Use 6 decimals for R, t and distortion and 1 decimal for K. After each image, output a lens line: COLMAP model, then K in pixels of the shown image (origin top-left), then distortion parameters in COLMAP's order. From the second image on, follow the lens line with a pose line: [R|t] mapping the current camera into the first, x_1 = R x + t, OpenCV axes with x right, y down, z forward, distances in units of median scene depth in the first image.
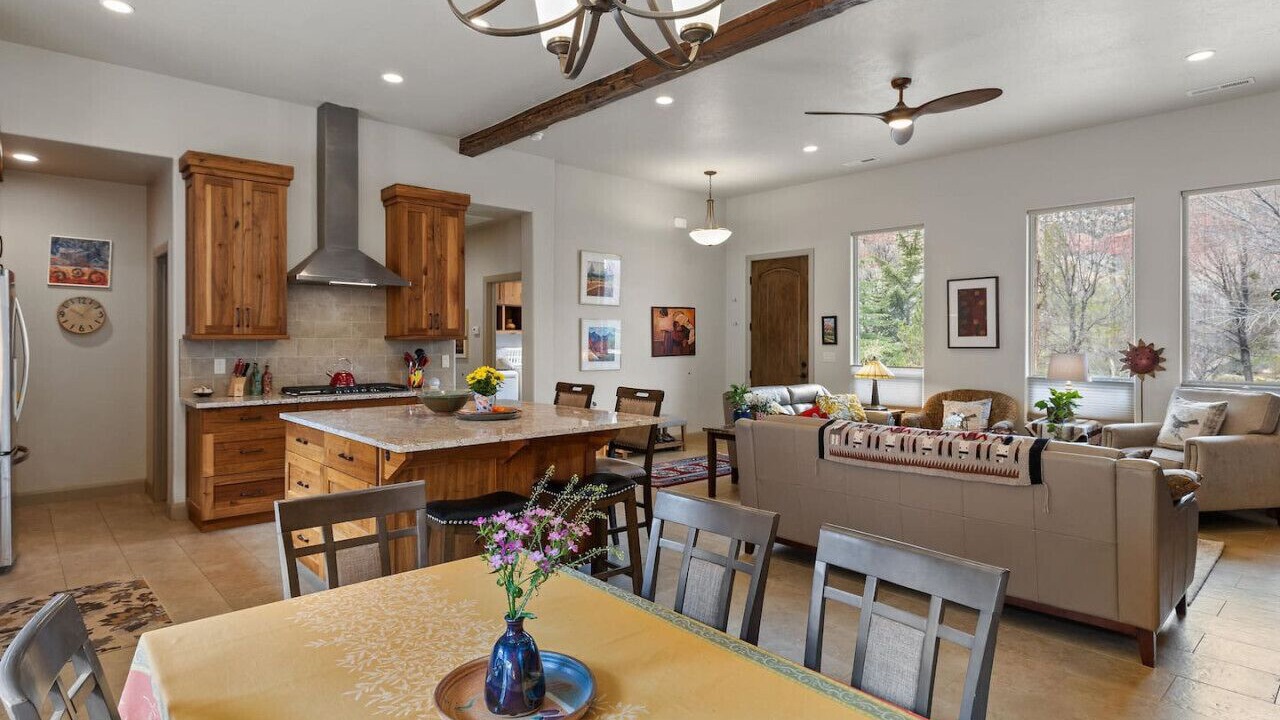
lens RADIAL K [[693.6, 0, 645.6], [0, 693.6, 349.0], [0, 0, 1]] dist [0.006978, -0.002656]
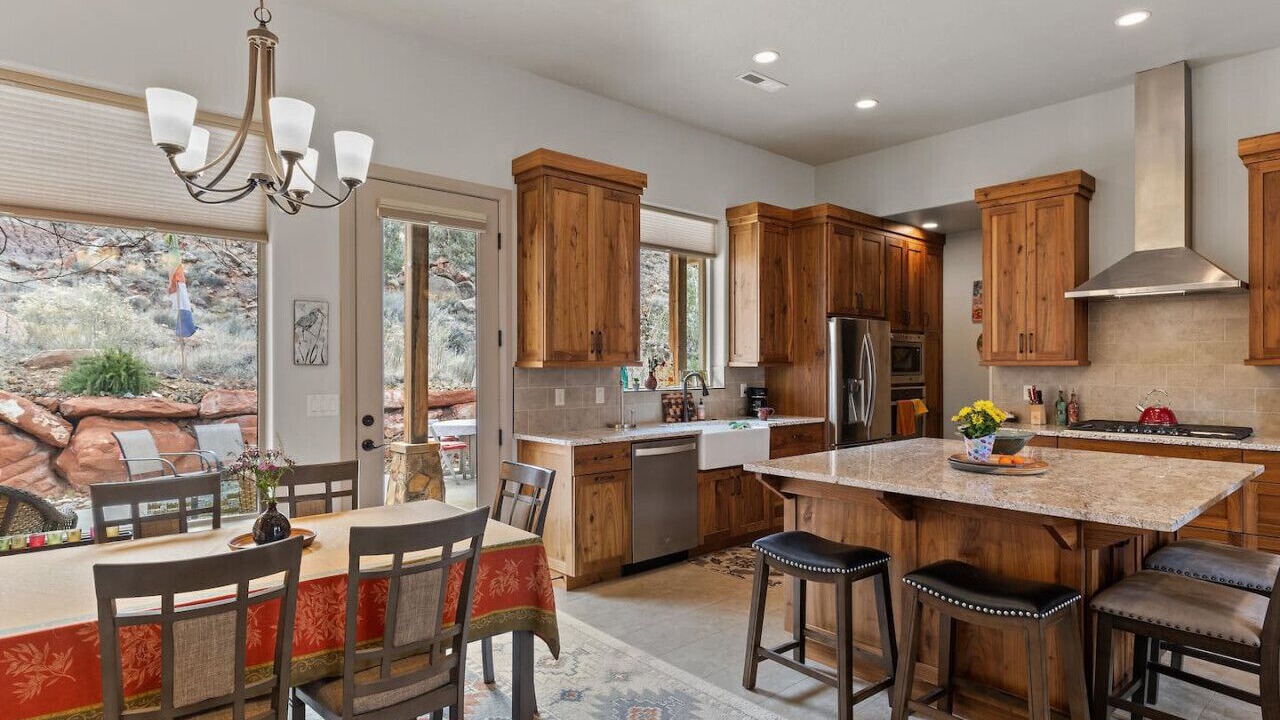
lens RADIAL K [[693.6, 0, 643.8], [0, 693.6, 371.2], [0, 0, 1]] dist [0.006978, -0.002656]
pose [[-0.004941, 0.001934, -0.999986, 0.389634], [-0.012691, 0.999917, 0.001997, -0.001269], [0.999907, 0.012701, -0.004916, 0.466482]]
